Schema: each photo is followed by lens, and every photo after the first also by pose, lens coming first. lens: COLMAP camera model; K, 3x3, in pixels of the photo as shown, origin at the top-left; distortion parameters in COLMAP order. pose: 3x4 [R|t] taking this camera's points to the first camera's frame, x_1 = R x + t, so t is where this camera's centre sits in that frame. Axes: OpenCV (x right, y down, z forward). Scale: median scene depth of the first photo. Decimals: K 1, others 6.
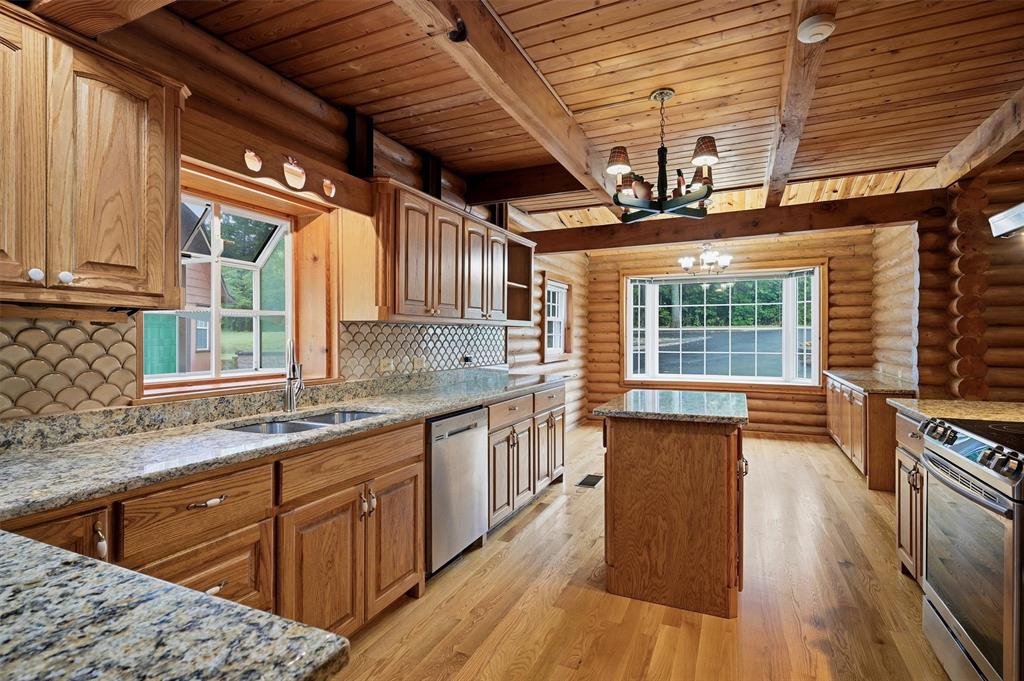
lens RADIAL K [[495.3, 0, 512.0], [0, 495.3, 340.5], [0, 0, 1]] dist [-0.002336, -0.000070]
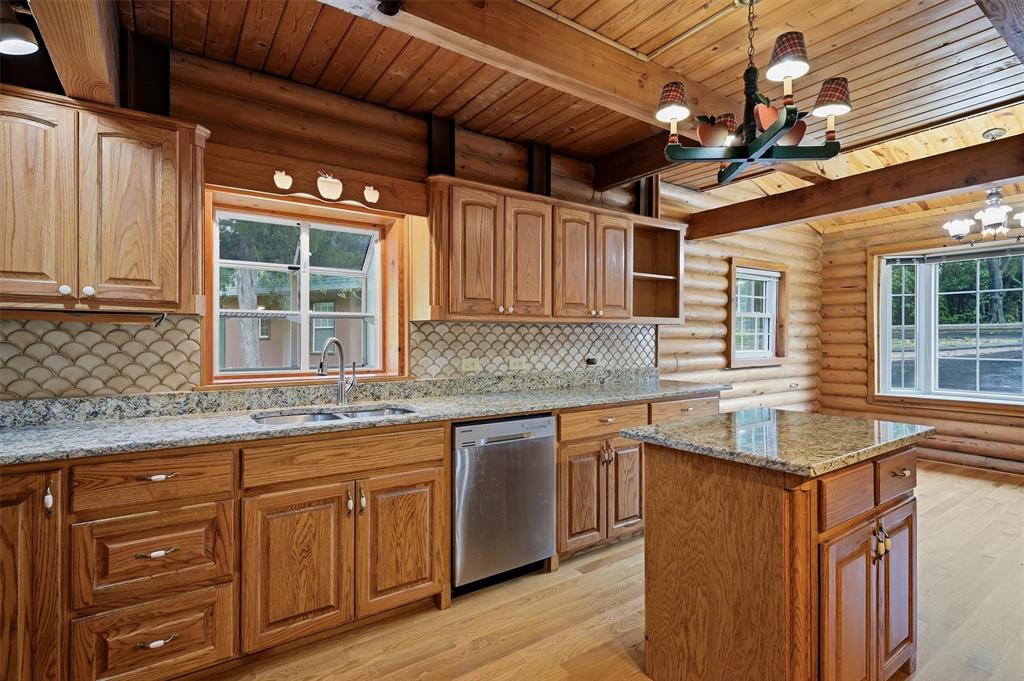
lens RADIAL K [[495.3, 0, 512.0], [0, 495.3, 340.5], [0, 0, 1]] dist [-0.002336, -0.000070]
pose [[0.861079, 0.002873, -0.508463, 0.421536], [-0.003350, 0.999994, -0.000024, 0.000310], [0.508460, 0.001724, 0.861084, 0.249776]]
